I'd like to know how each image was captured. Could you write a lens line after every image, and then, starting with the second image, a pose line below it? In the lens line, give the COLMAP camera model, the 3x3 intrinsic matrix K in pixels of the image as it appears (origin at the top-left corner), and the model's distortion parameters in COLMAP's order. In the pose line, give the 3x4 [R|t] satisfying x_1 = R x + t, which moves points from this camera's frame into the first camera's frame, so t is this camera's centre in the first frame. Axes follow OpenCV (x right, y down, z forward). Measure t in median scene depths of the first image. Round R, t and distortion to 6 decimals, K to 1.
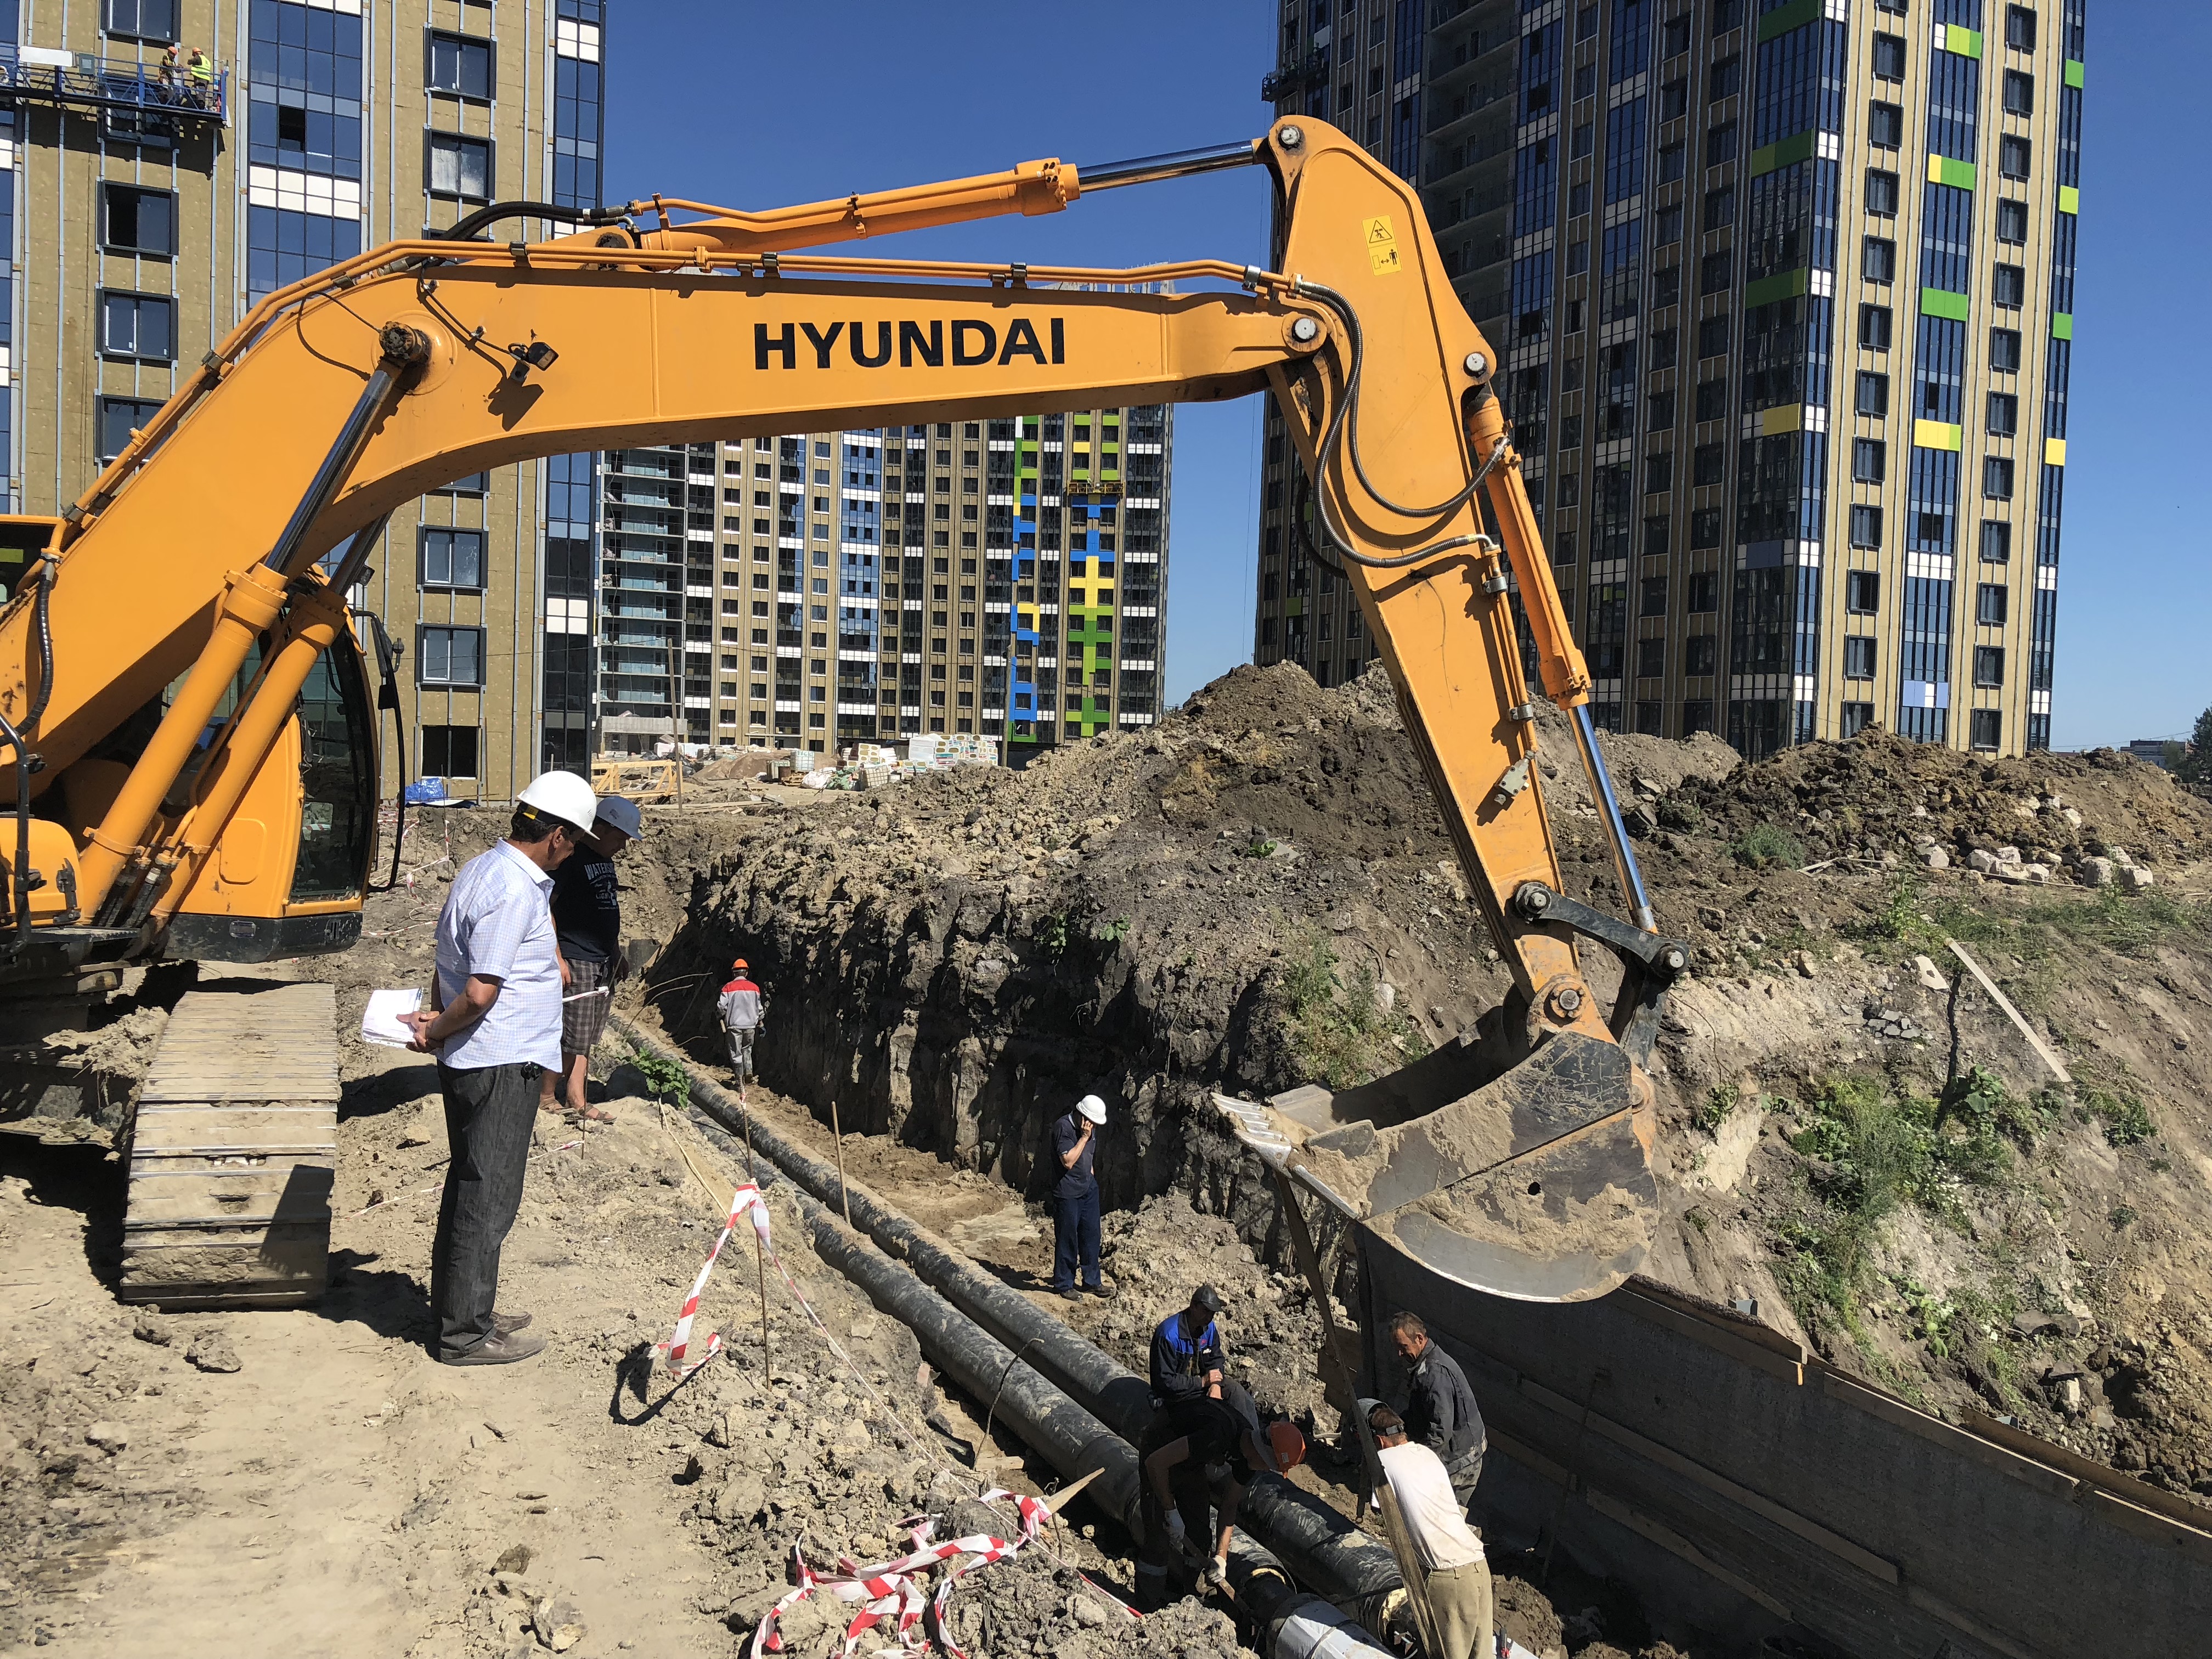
lens RADIAL K [[1982.5, 0, 1106.0], [0, 1982.5, 829.5], [0, 0, 1]] dist [0.001527, -0.000966]
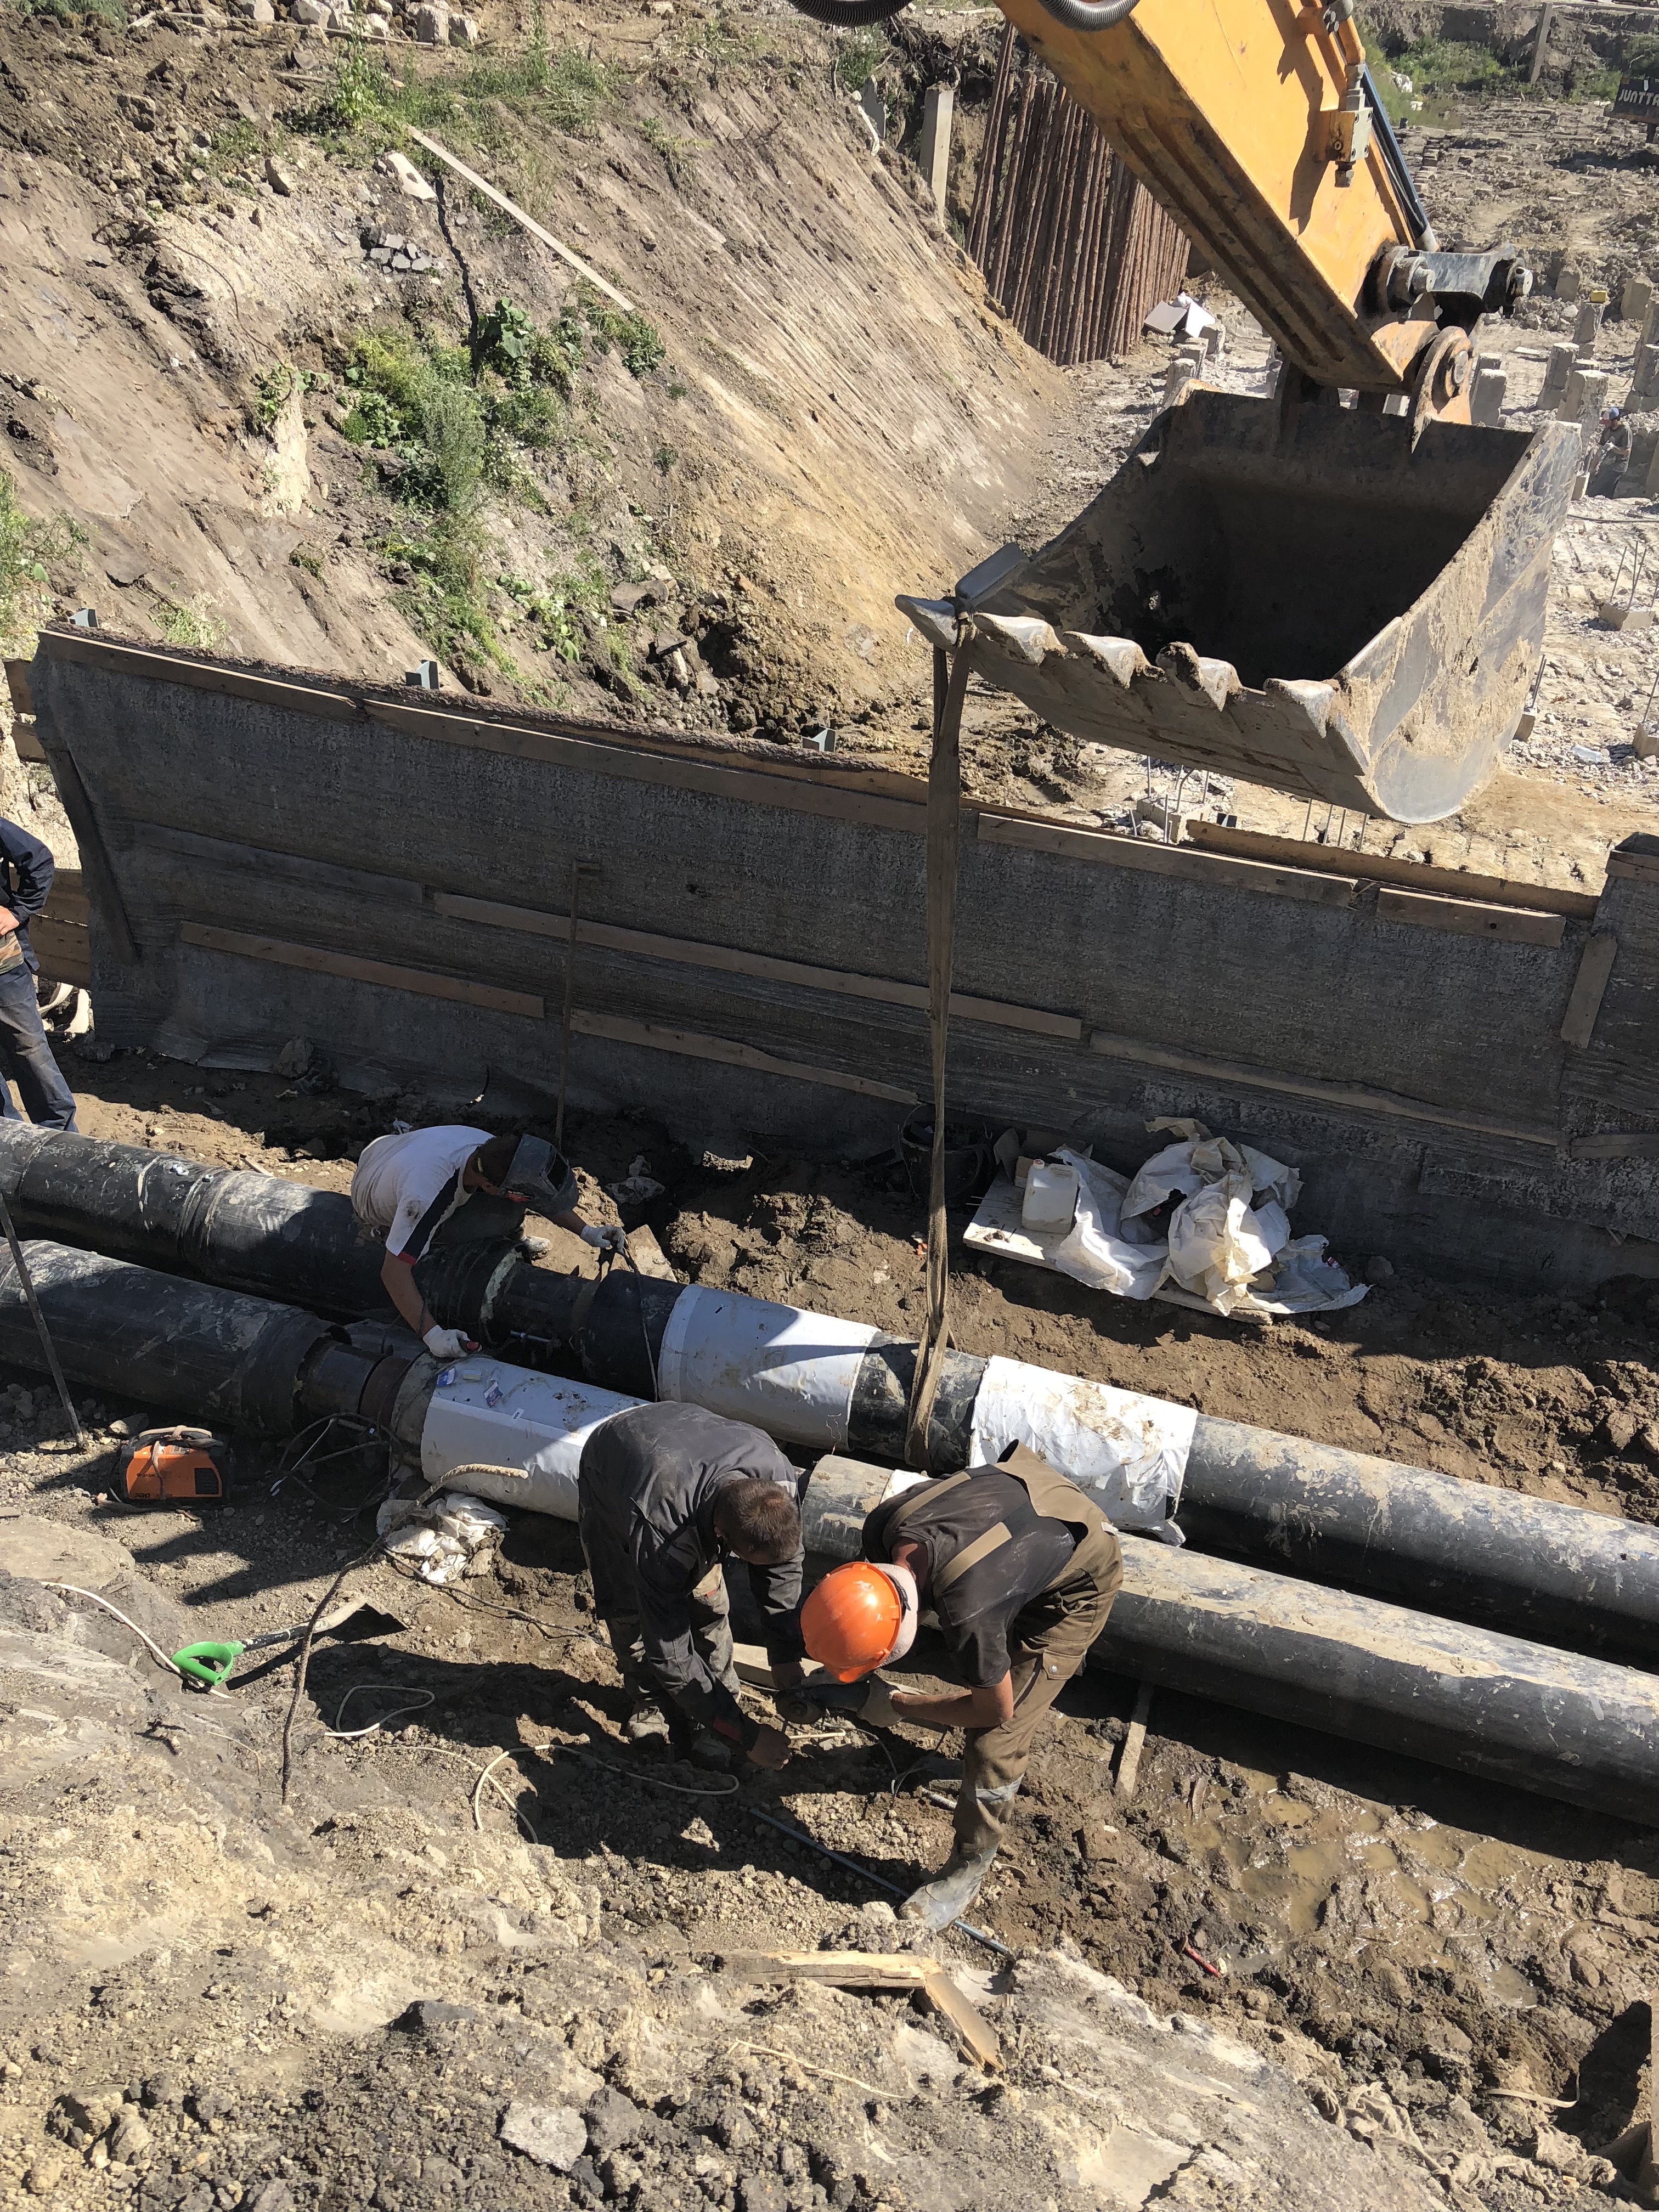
lens RADIAL K [[1912.6, 0, 829.5], [0, 1912.6, 1106.0], [0, 0, 1]] dist [-0.092423, 0.214193]
pose [[0.693344, -0.377438, 0.613853, -0.086207], [0.009910, 0.856769, 0.515605, 0.001008], [-0.720539, -0.351408, 0.597776, 0.320643]]
